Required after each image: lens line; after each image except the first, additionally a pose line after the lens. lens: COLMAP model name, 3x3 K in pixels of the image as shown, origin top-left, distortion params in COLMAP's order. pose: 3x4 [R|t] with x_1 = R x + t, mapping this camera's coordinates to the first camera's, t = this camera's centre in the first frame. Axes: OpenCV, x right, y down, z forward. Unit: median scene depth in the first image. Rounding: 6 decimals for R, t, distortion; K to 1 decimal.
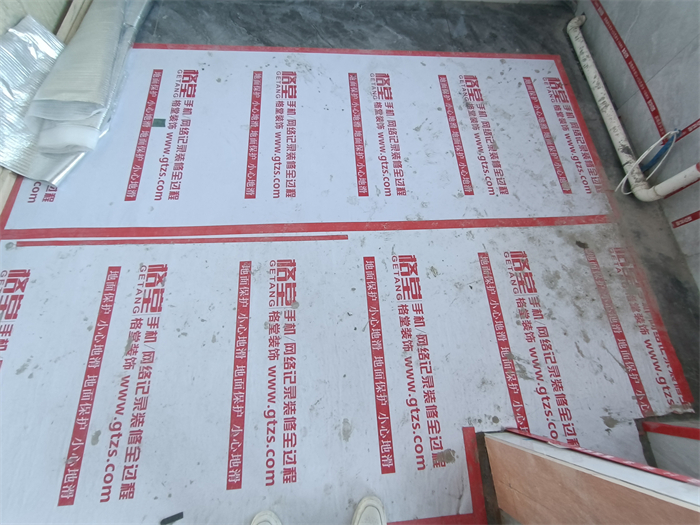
lens RADIAL K [[317.3, 0, 345.7], [0, 317.3, 260.6], [0, 0, 1]] dist [-0.003489, -0.000254]
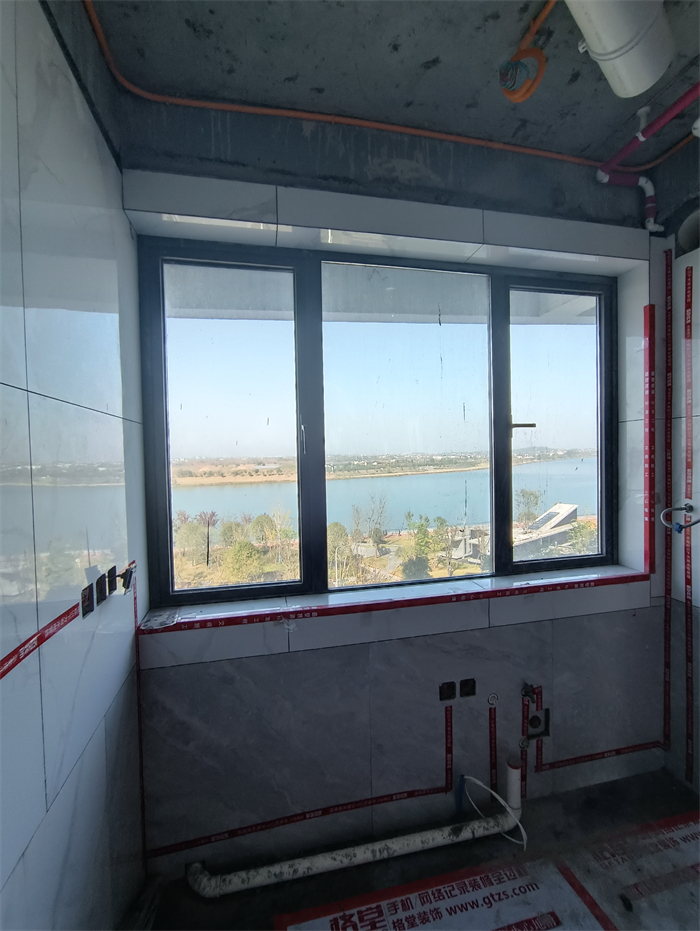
lens RADIAL K [[421.5, 0, 350.4], [0, 421.5, 466.9], [0, 0, 1]] dist [0.001718, 0.001810]
pose [[-0.180247, -0.106720, 0.977815, -0.071266], [0.922812, 0.325763, 0.205662, -1.402456], [-0.340484, 0.939409, 0.039765, 0.167991]]
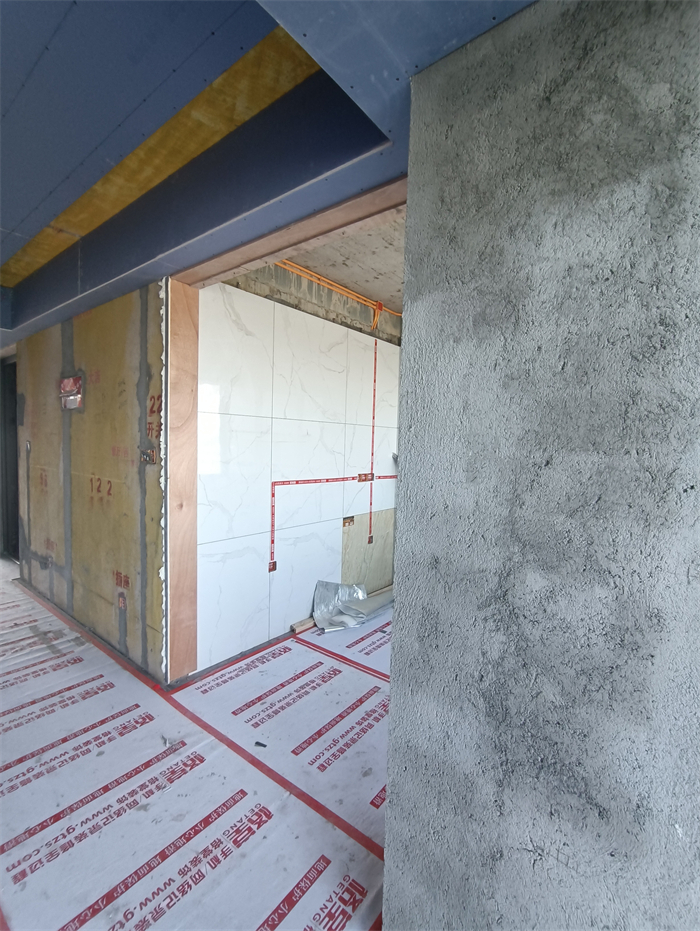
lens RADIAL K [[421.5, 0, 351.2], [0, 421.5, 463.1], [0, 0, 1]] dist [0.001718, 0.001810]
pose [[0.748322, -0.026383, -0.662811, 1.008920], [-0.607949, 0.372436, -0.701206, 1.131748], [0.265354, 0.927683, 0.262662, -0.657233]]
